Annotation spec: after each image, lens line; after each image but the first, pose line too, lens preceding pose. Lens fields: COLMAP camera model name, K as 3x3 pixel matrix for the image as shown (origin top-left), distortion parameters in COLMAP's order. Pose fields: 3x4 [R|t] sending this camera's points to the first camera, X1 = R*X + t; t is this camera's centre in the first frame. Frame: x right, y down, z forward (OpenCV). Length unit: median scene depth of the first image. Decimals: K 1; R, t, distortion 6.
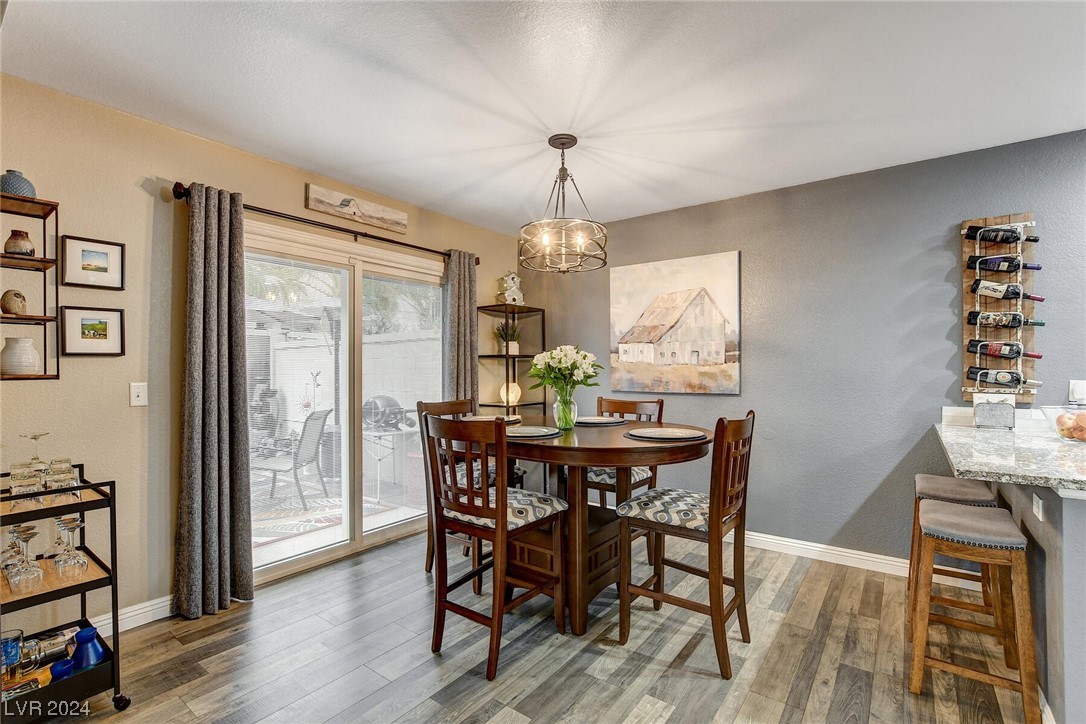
lens RADIAL K [[494.2, 0, 539.3], [0, 494.2, 367.0], [0, 0, 1]] dist [-0.019082, 0.001366]
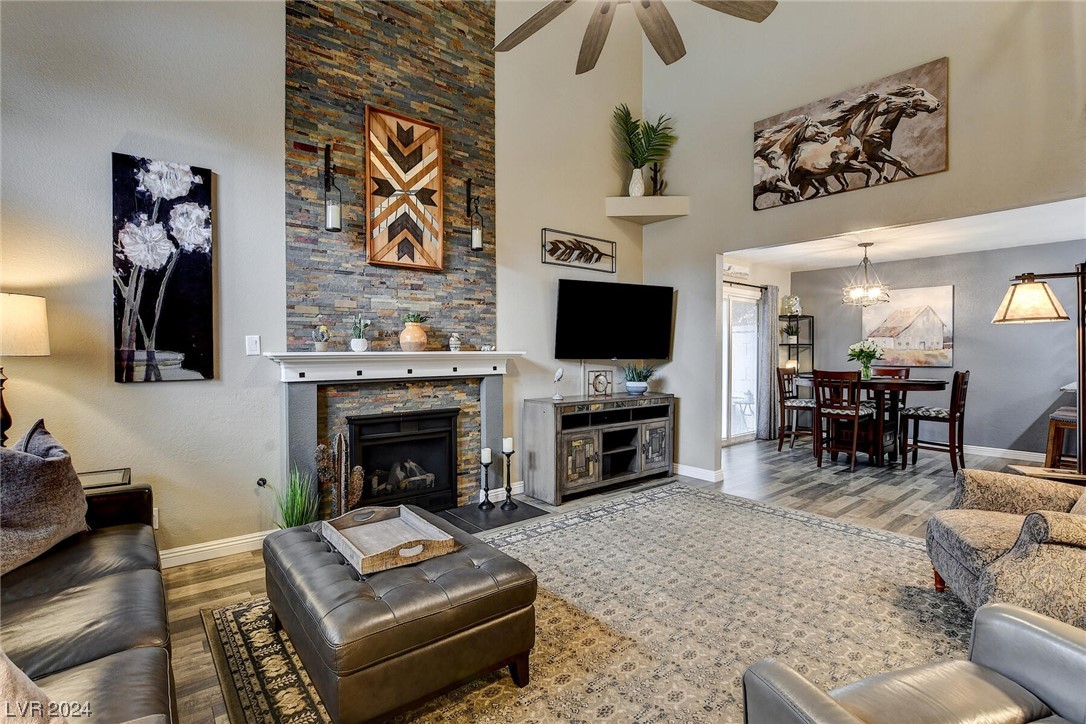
lens RADIAL K [[494.2, 0, 551.0], [0, 494.2, 358.7], [0, 0, 1]] dist [-0.019082, 0.001366]
pose [[0.971744, 0.005769, -0.235968, -0.736110], [-0.002695, 0.999907, 0.013348, 0.009234], [0.236023, -0.012334, 0.971669, -1.319455]]
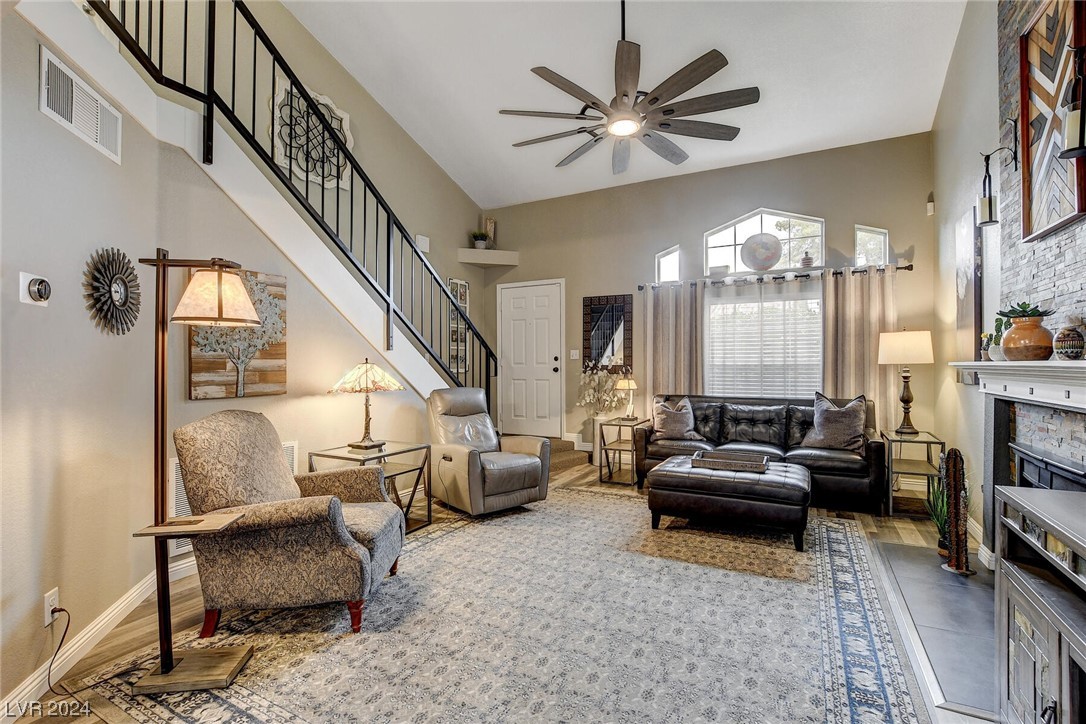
lens RADIAL K [[494.2, 0, 545.1], [0, 494.2, 364.6], [0, 0, 1]] dist [-0.019082, 0.001366]
pose [[-0.988371, 0.007290, -0.151884, -0.436511], [0.007095, 0.999973, 0.001827, 0.006987], [0.151893, 0.000728, -0.988397, 0.563543]]
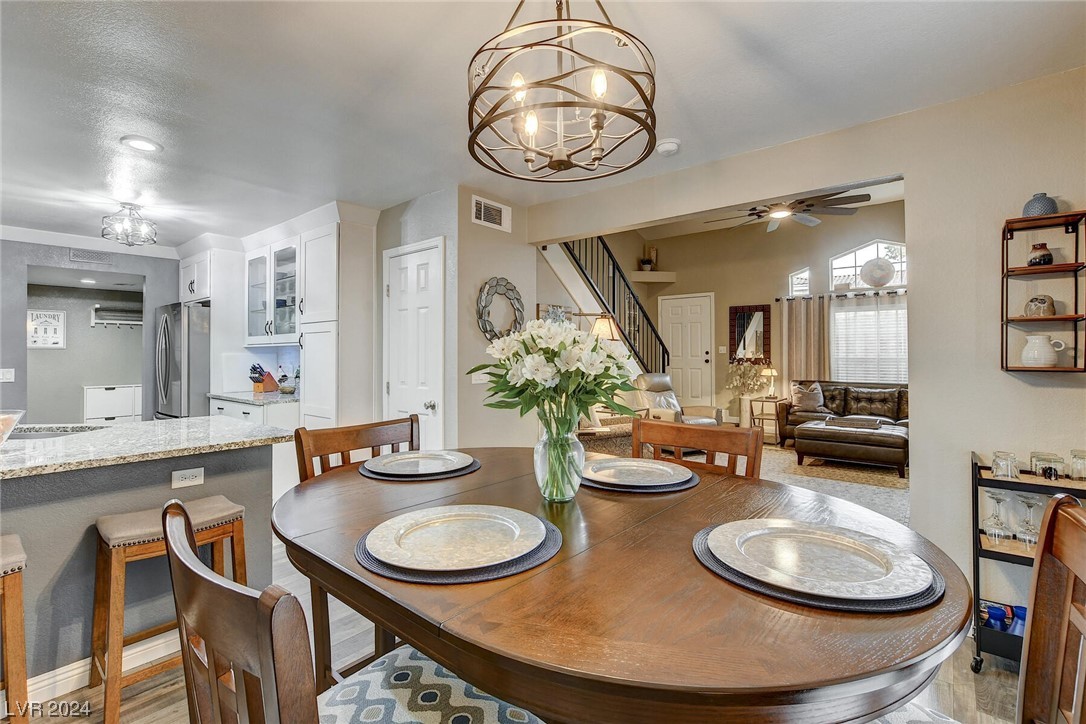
lens RADIAL K [[494.2, 0, 540.9], [0, 494.2, 346.8], [0, 0, 1]] dist [-0.019082, 0.001366]
pose [[-0.998635, 0.007309, 0.051723, 0.039856], [0.006522, 0.999861, -0.015376, -0.013560], [-0.051828, -0.015017, -0.998543, 1.400585]]
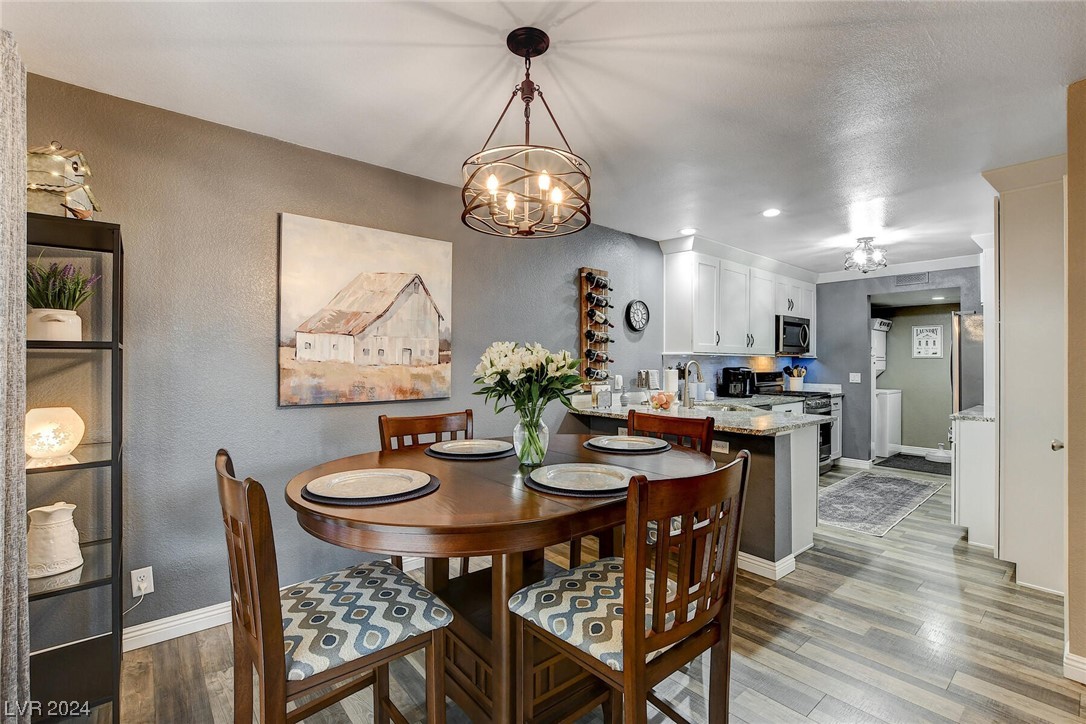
lens RADIAL K [[494.2, 0, 540.3], [0, 494.2, 355.2], [0, 0, 1]] dist [-0.019082, 0.001366]
pose [[0.220187, 0.014882, 0.975344, -0.593391], [-0.008109, 0.999877, -0.013426, -0.016473], [-0.975424, -0.004953, 0.220280, 0.799511]]
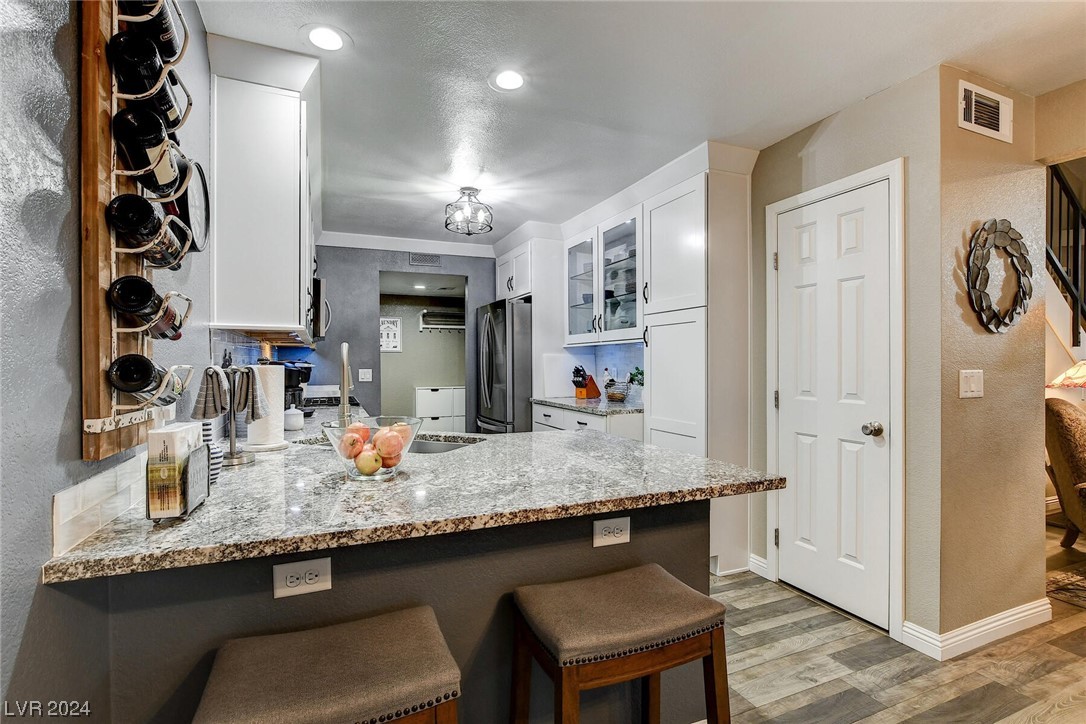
lens RADIAL K [[510.7, 0, 539.8], [0, 510.7, 365.0], [0, 0, 1]] dist [-0.014575, 0.000468]
pose [[-0.862756, 0.001909, 0.505618, 0.445679], [0.004224, 0.999985, 0.003433, 0.004925], [-0.505604, 0.005097, -0.862751, 1.138025]]
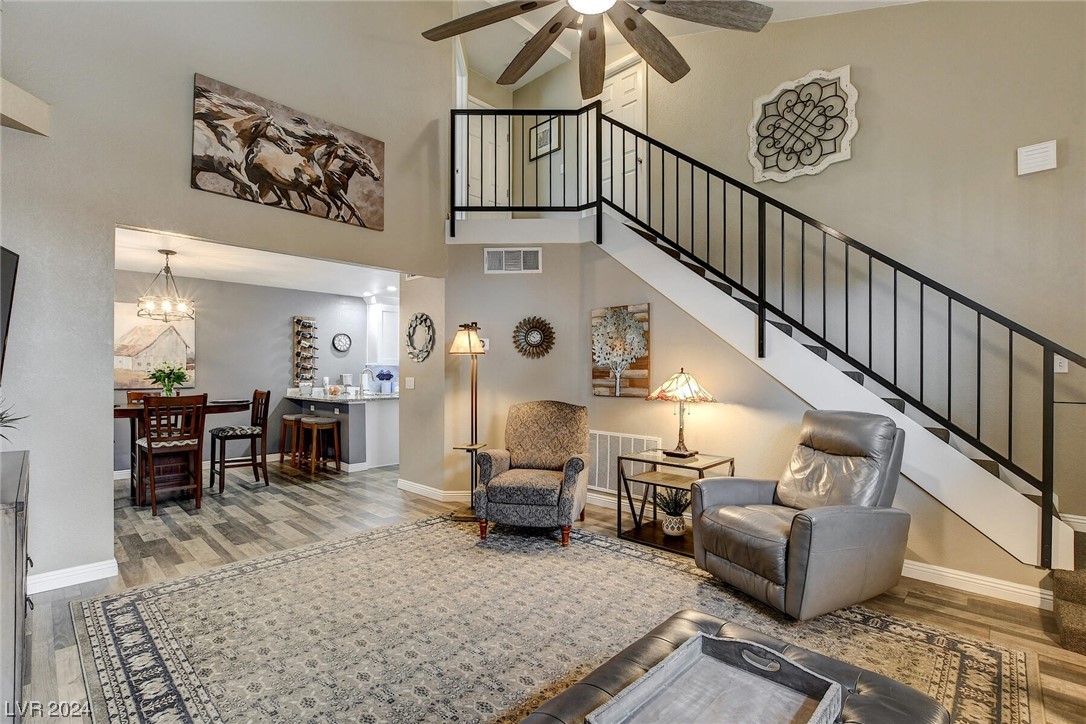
lens RADIAL K [[494.2, 0, 538.1], [0, 494.2, 369.4], [0, 0, 1]] dist [-0.019082, 0.001366]
pose [[0.124846, 0.010426, 0.992121, -1.548028], [-0.001539, 0.999946, -0.010315, 0.007379], [-0.992175, -0.000239, 0.124855, -0.600400]]
